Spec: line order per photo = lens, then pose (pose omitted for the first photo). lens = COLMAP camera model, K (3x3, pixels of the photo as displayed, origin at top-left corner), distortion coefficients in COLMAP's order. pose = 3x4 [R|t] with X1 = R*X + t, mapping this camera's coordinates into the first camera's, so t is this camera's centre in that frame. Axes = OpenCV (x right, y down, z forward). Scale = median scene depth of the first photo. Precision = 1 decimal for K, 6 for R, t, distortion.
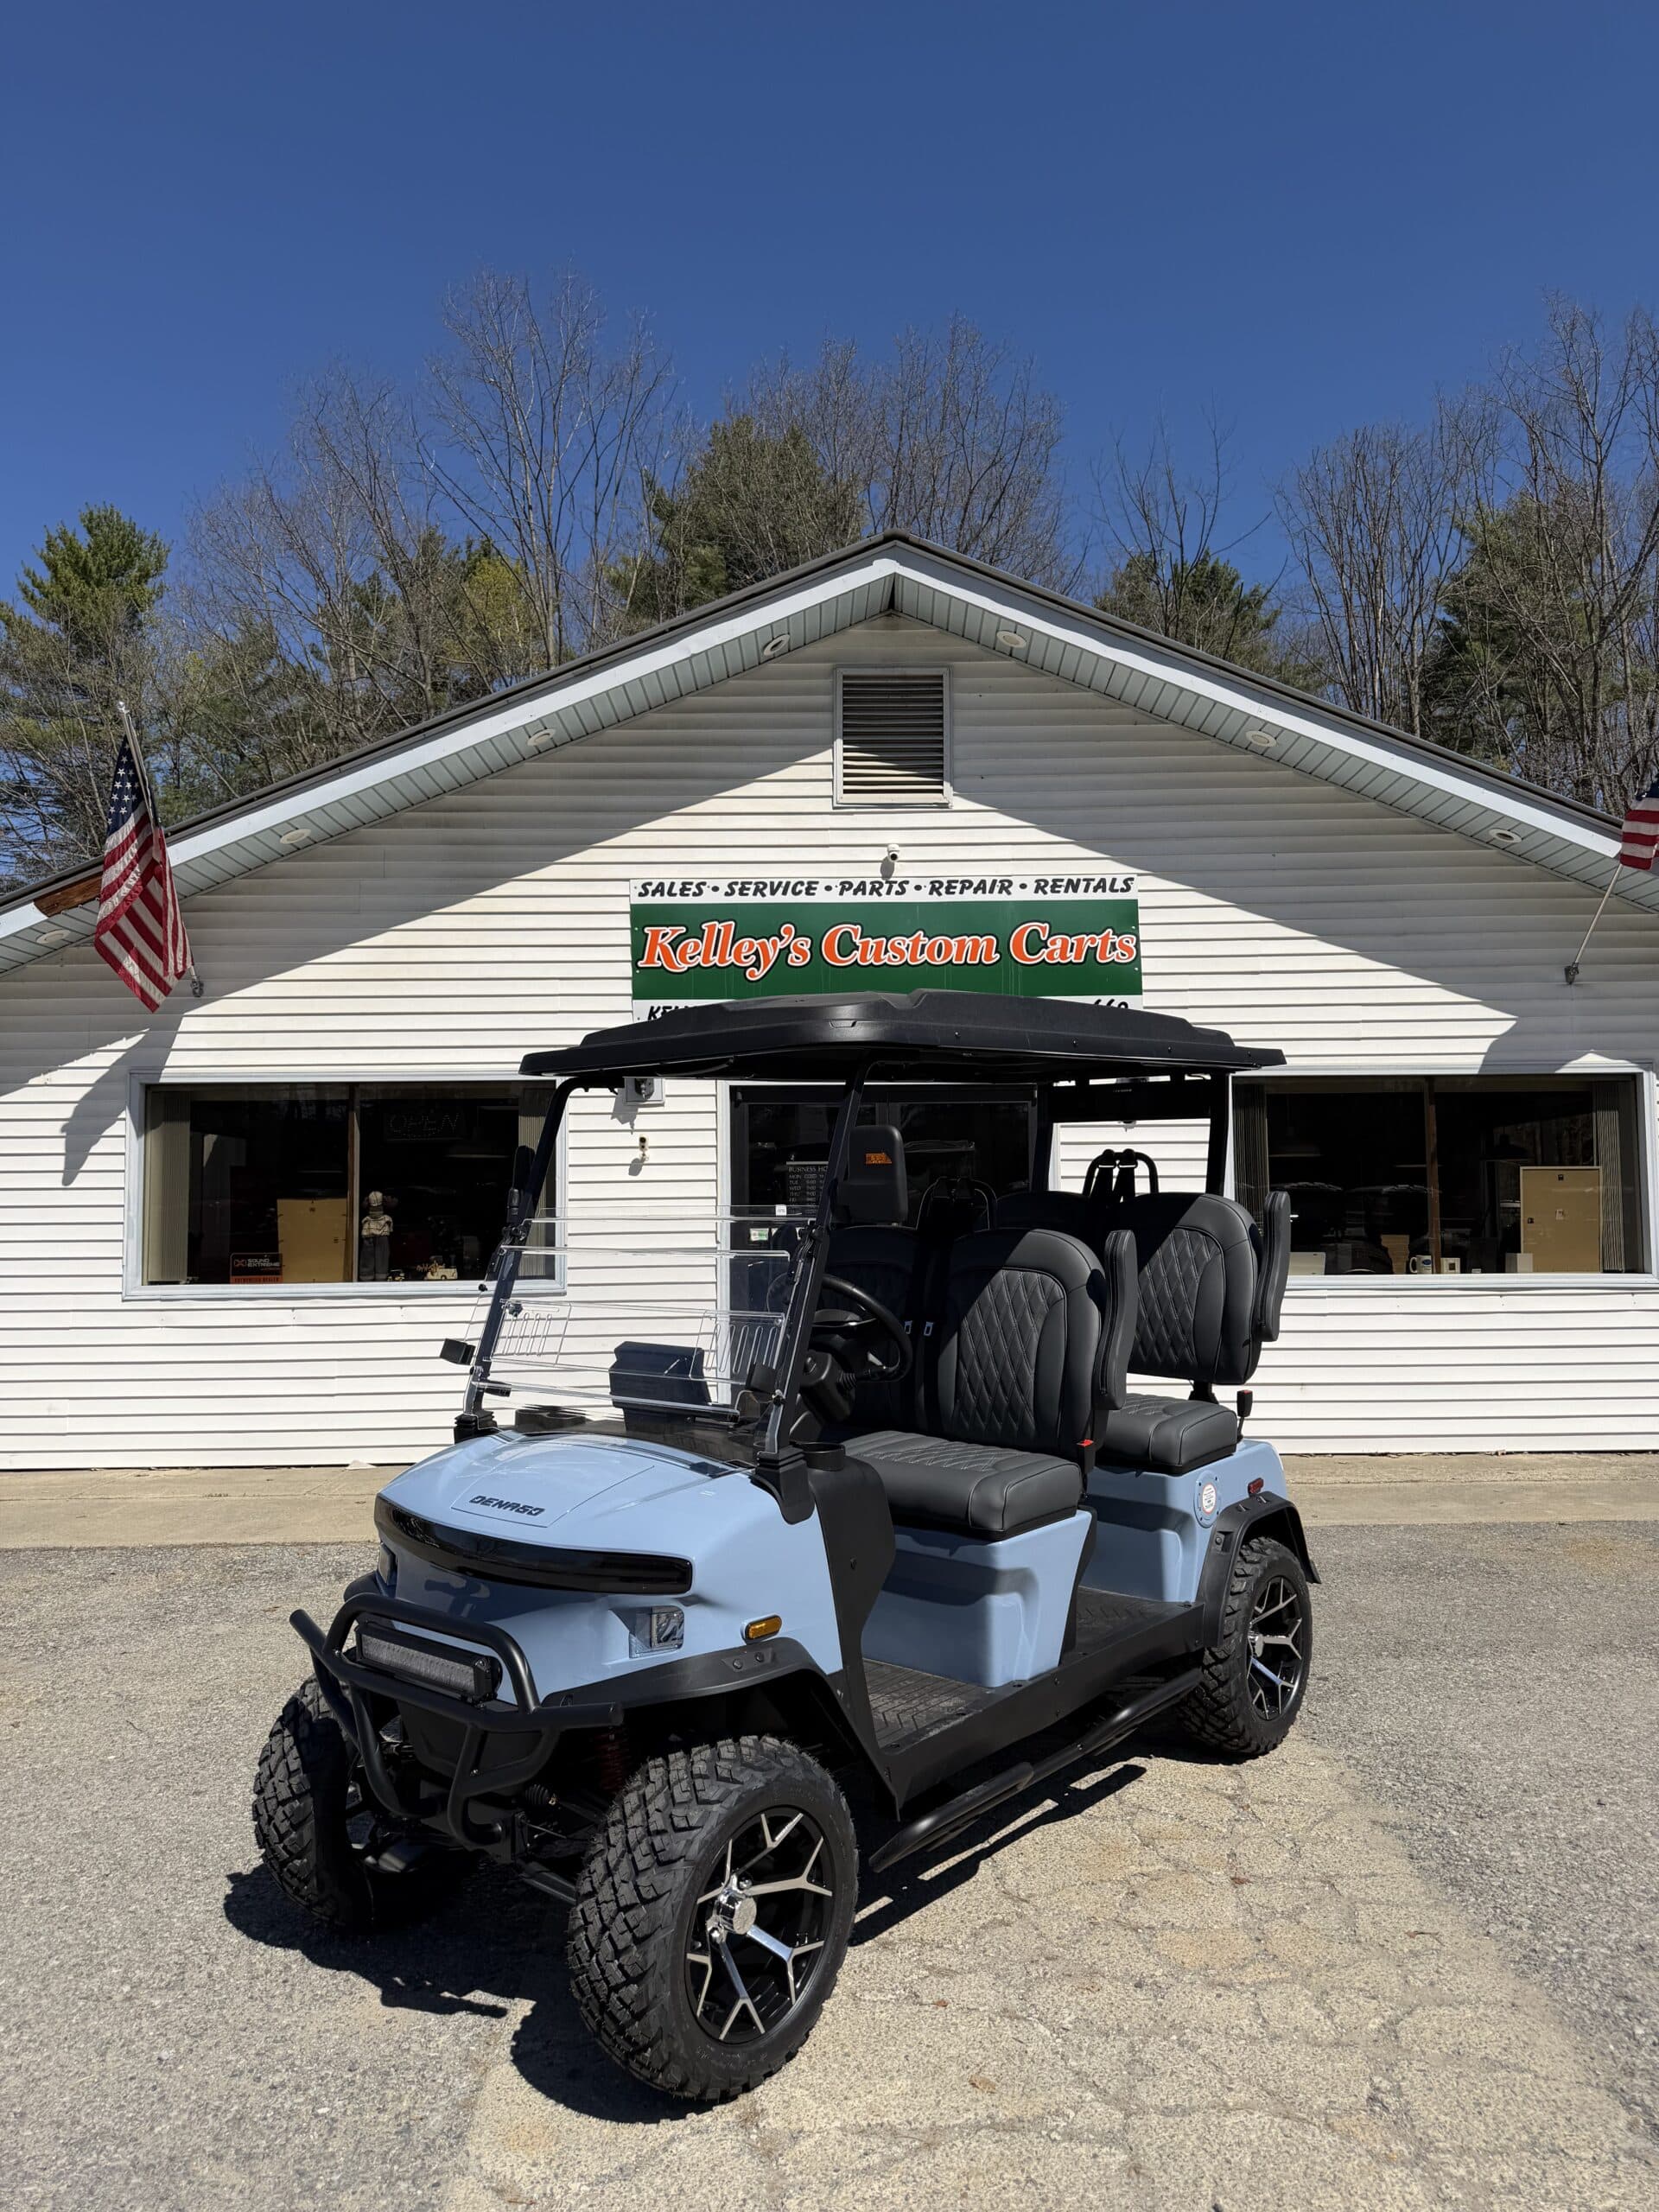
lens RADIAL K [[1550.7, 0, 827.9], [0, 1550.7, 1116.0], [0, 0, 1]] dist [0.113938, -0.152658]
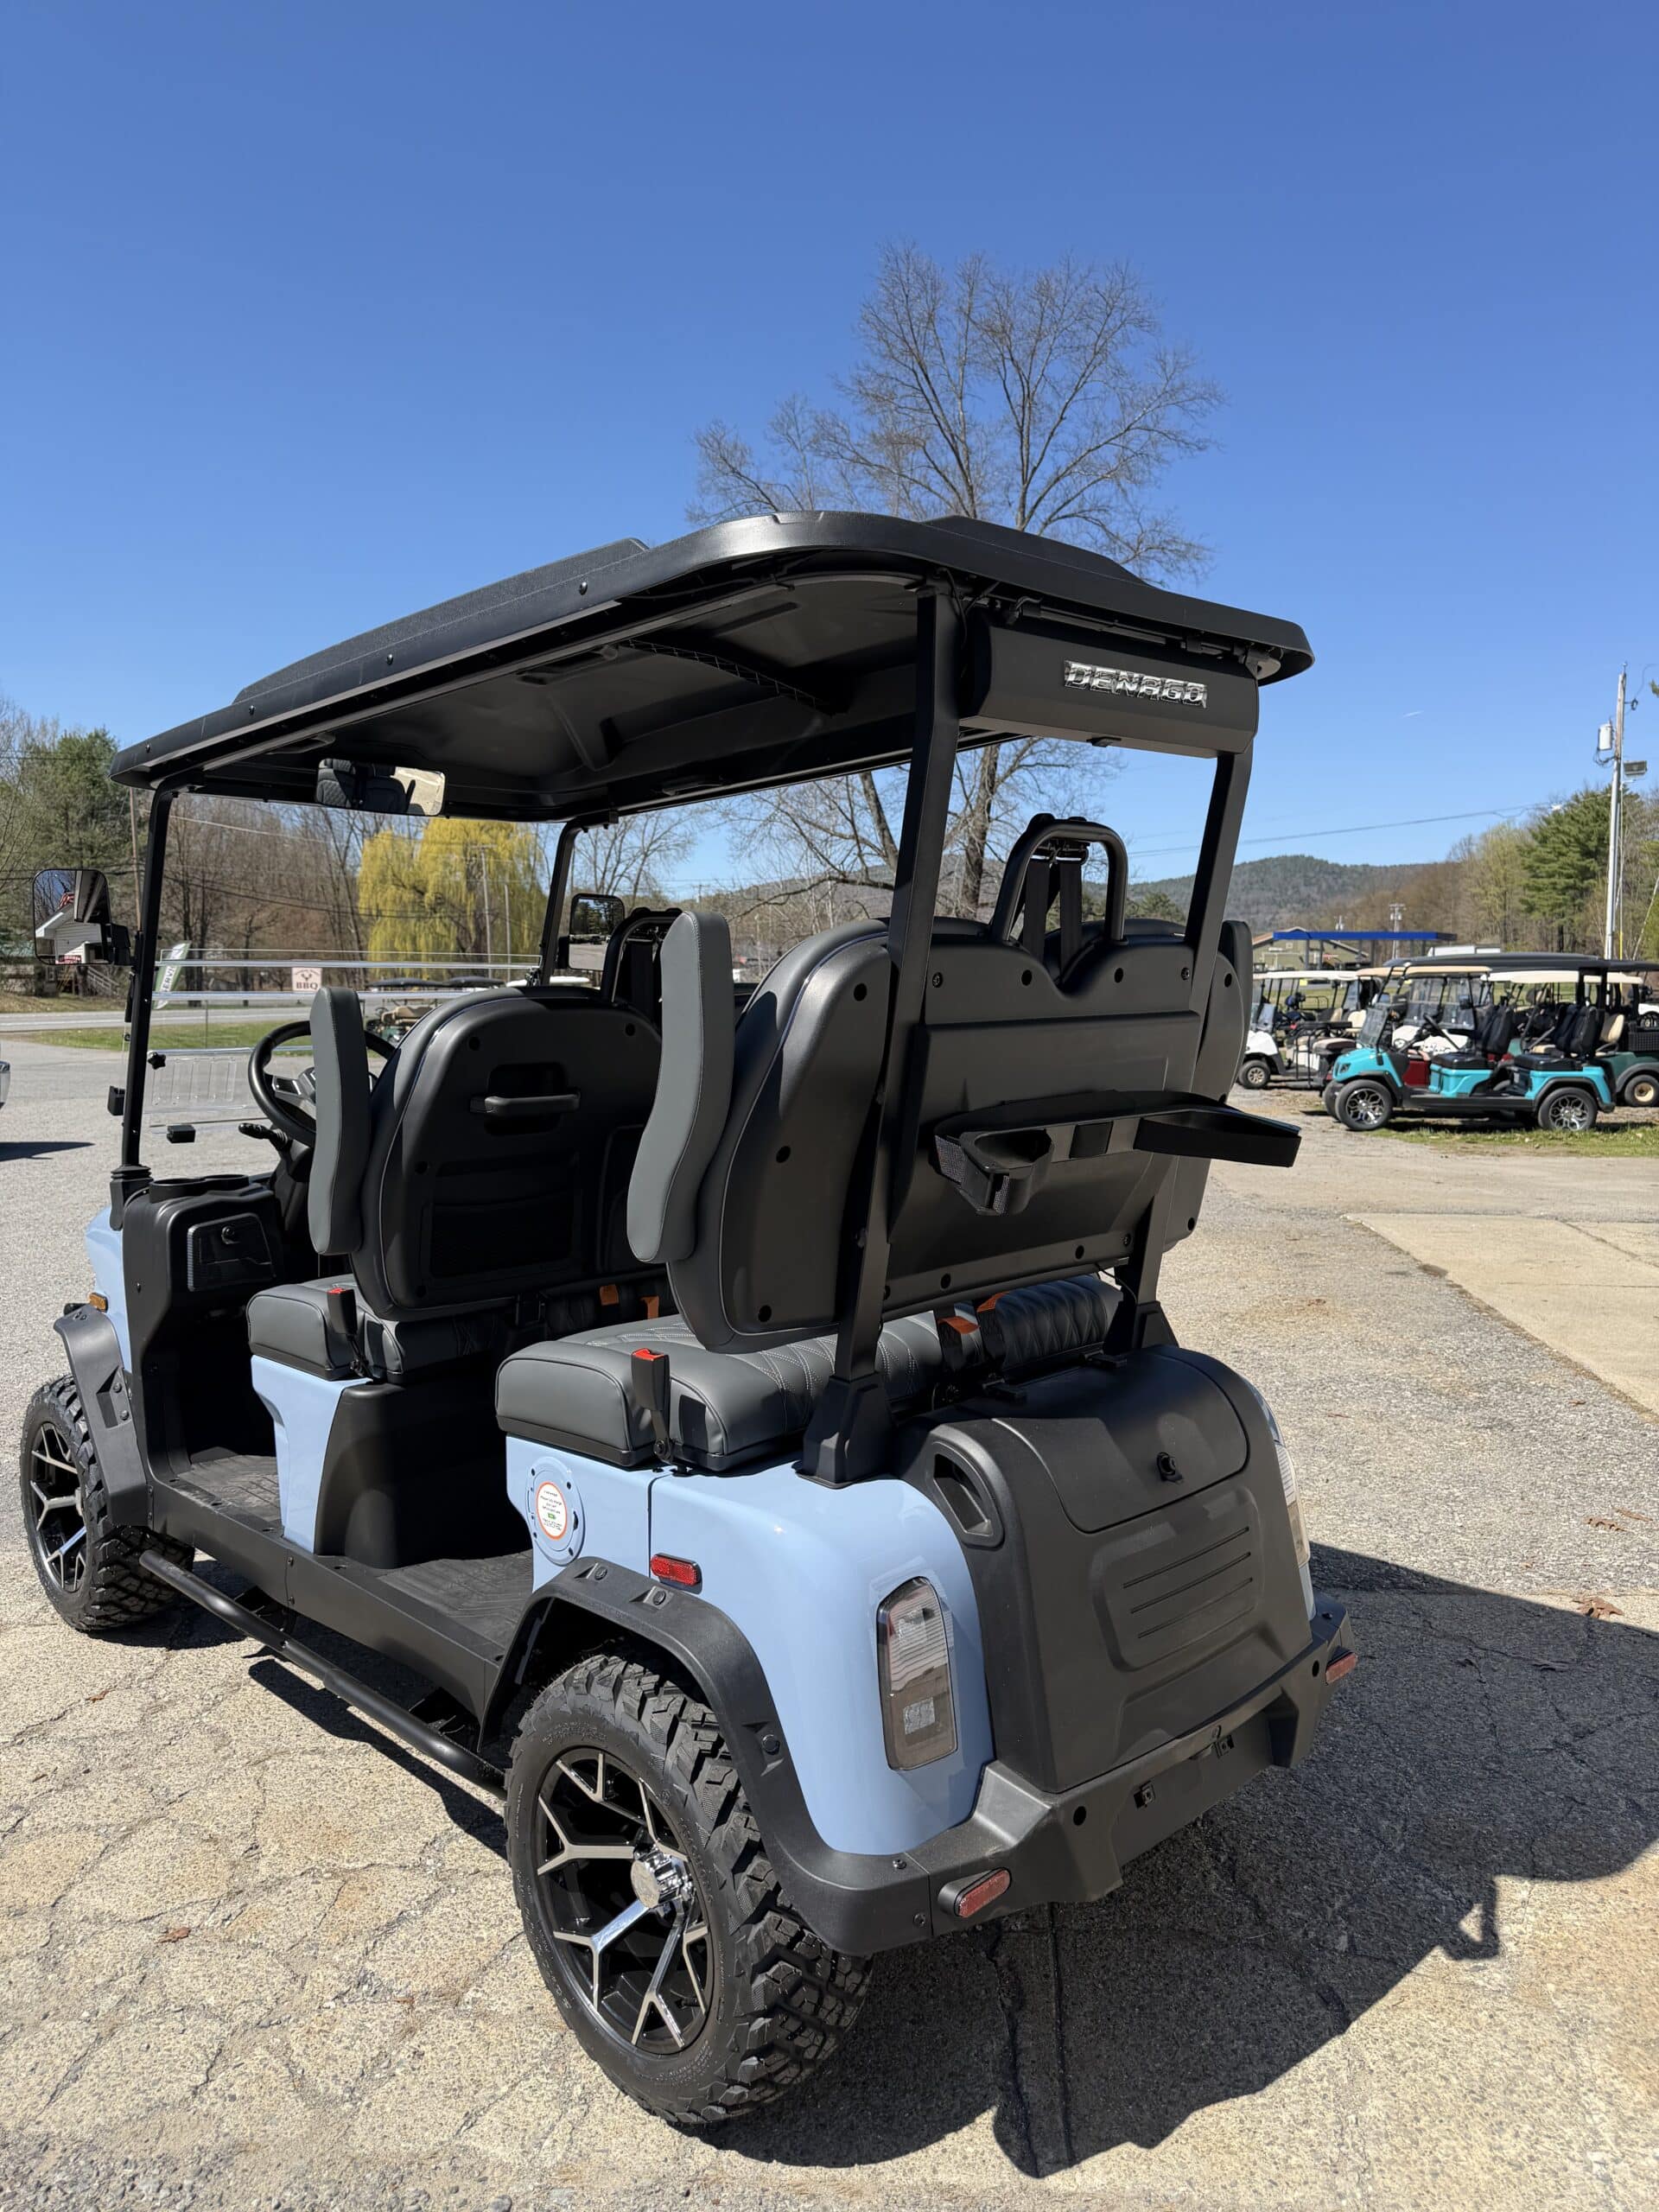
lens RADIAL K [[1567.9, 0, 834.0], [0, 1567.9, 1110.2], [0, 0, 1]] dist [0.042851, -0.049957]
pose [[-0.114305, 0.096456, -0.988752, 0.342971], [0.053641, 0.994423, 0.090808, 0.032048], [0.991997, -0.042658, -0.118841, 0.543077]]
